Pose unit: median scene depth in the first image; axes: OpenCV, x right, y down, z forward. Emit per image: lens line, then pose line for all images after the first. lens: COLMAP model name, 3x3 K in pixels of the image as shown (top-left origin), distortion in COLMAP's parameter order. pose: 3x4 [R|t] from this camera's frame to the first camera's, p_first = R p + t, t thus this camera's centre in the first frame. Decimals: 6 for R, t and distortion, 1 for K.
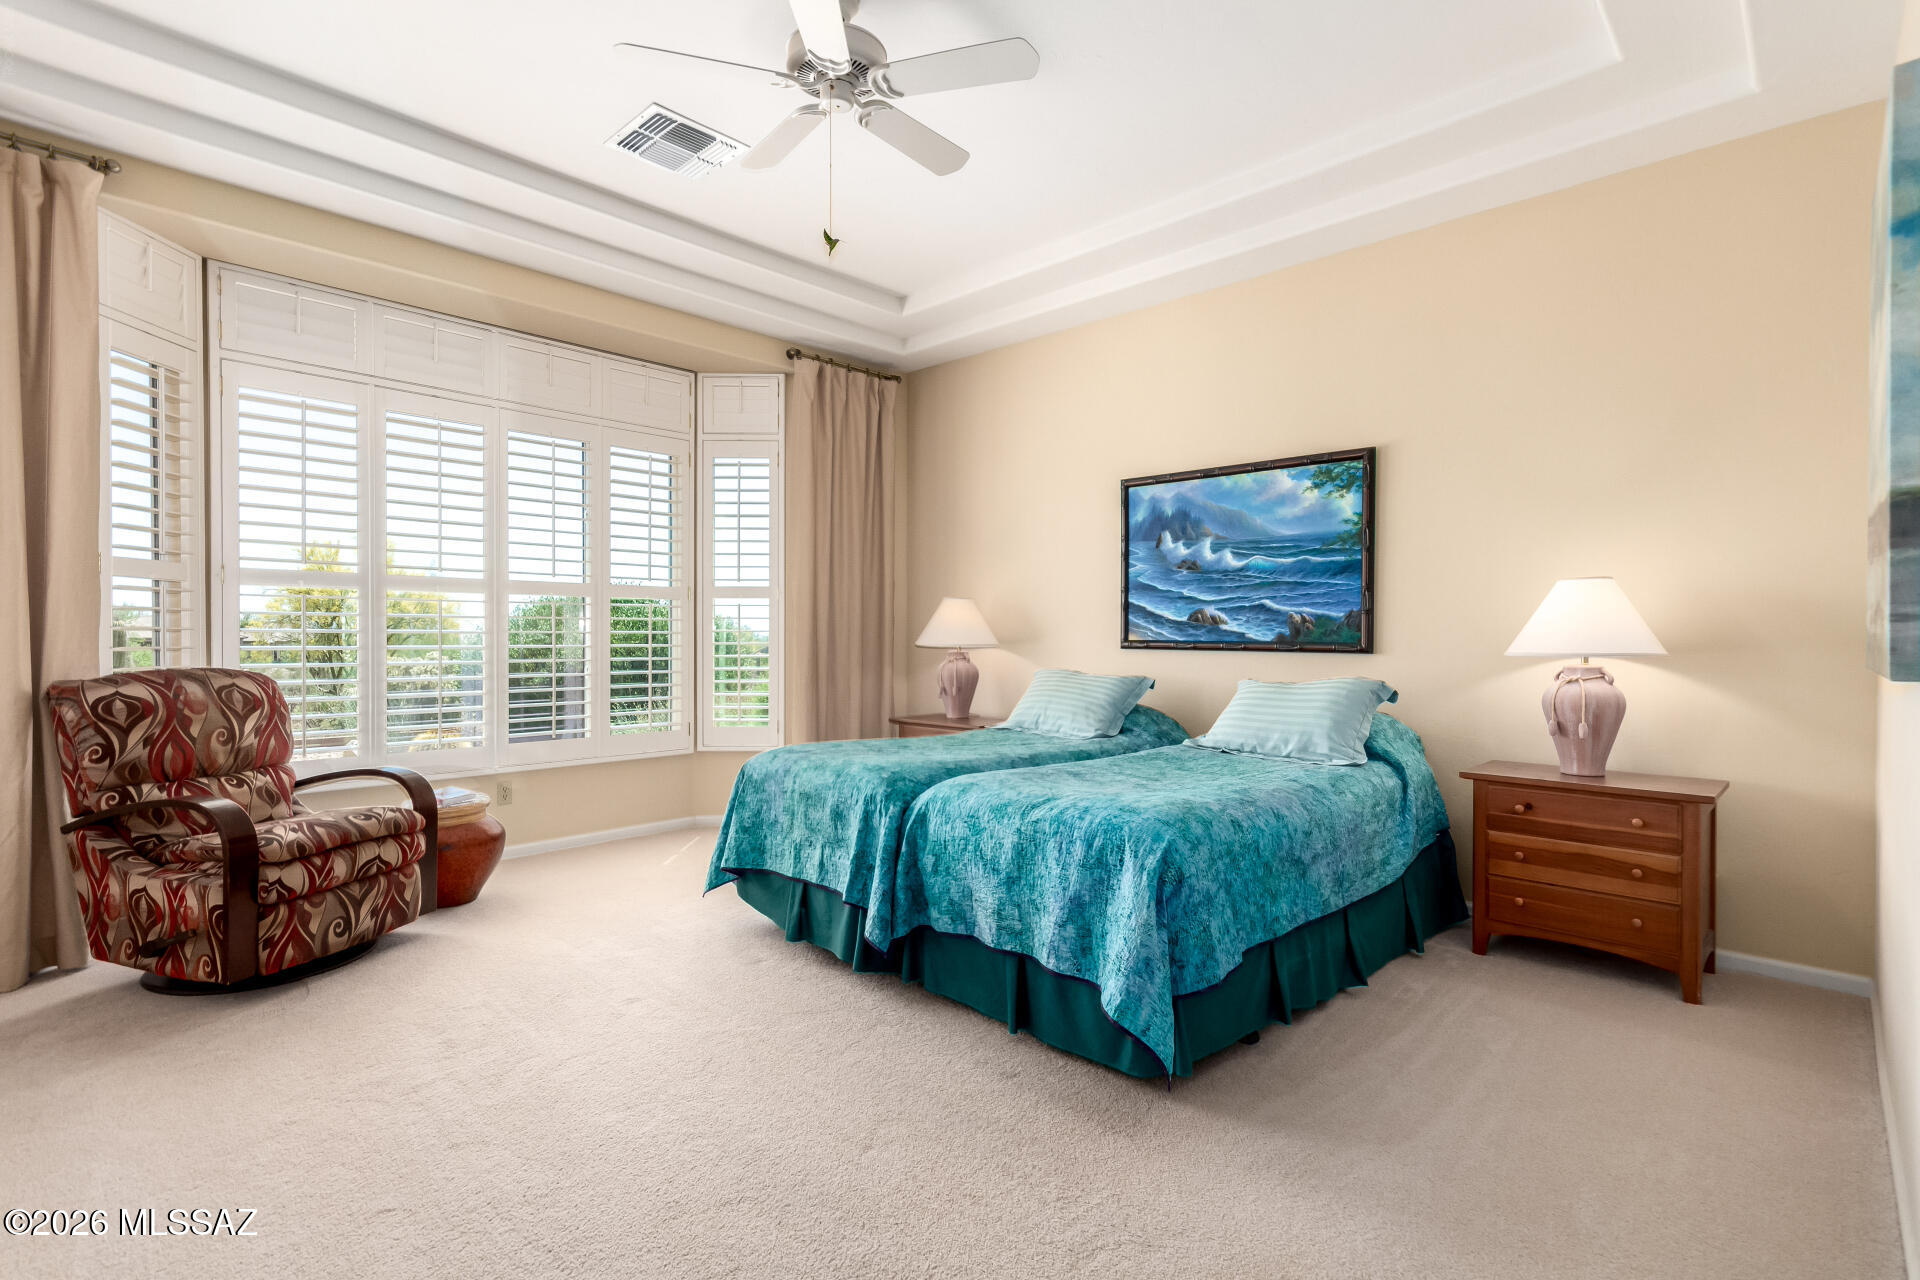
lens RADIAL K [[901.1, 0, 970.8], [0, 901.1, 631.1], [0, 0, 1]] dist [0.001583, 0.000362]
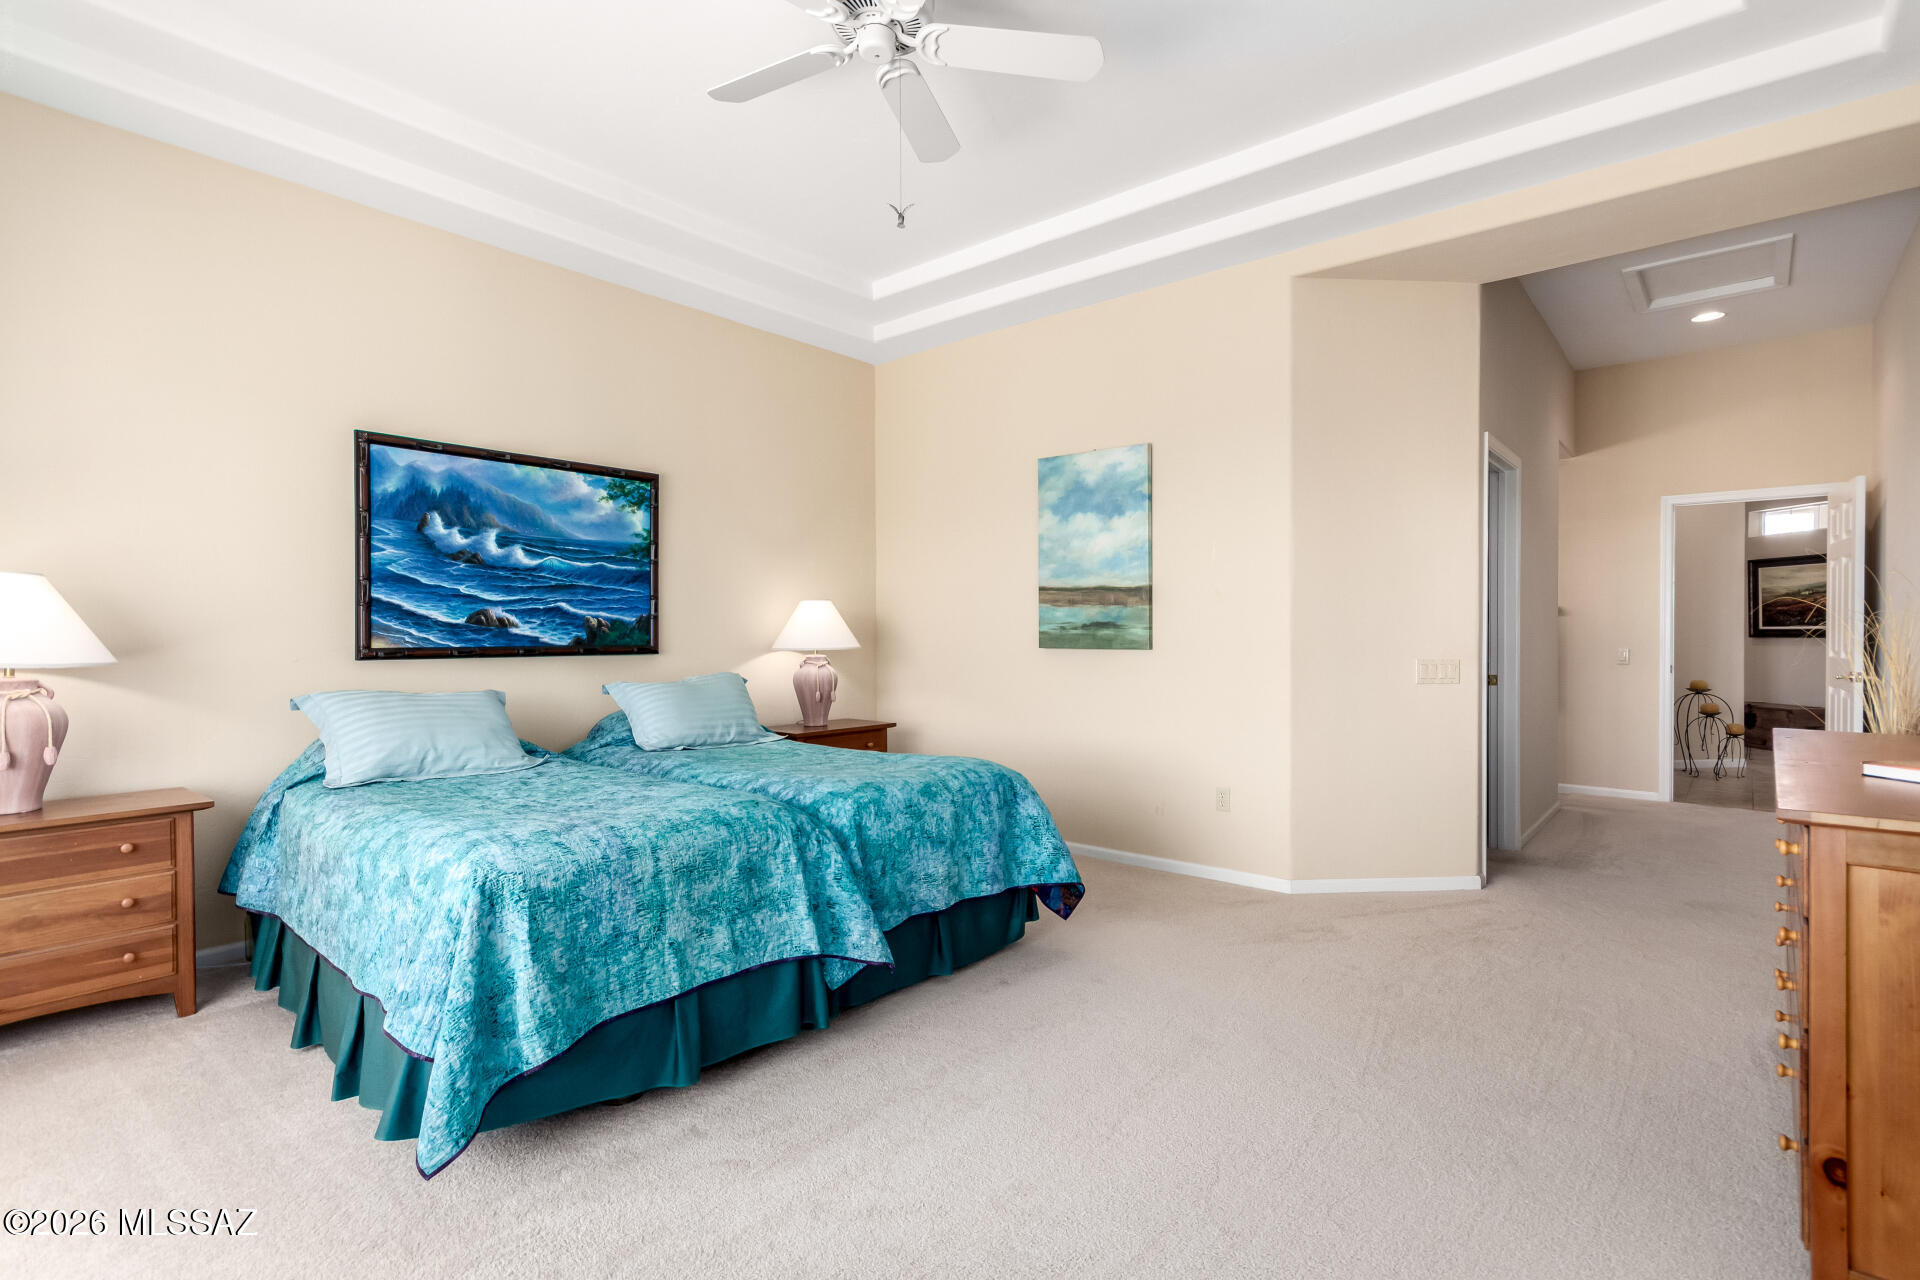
lens RADIAL K [[901.1, 0, 970.7], [0, 901.1, 642.2], [0, 0, 1]] dist [0.001583, 0.000362]
pose [[-0.041797, -0.011012, 0.999065, -0.659300], [0.005037, 0.999924, 0.011233, -0.000982], [-0.999113, 0.005502, -0.041739, 0.596234]]
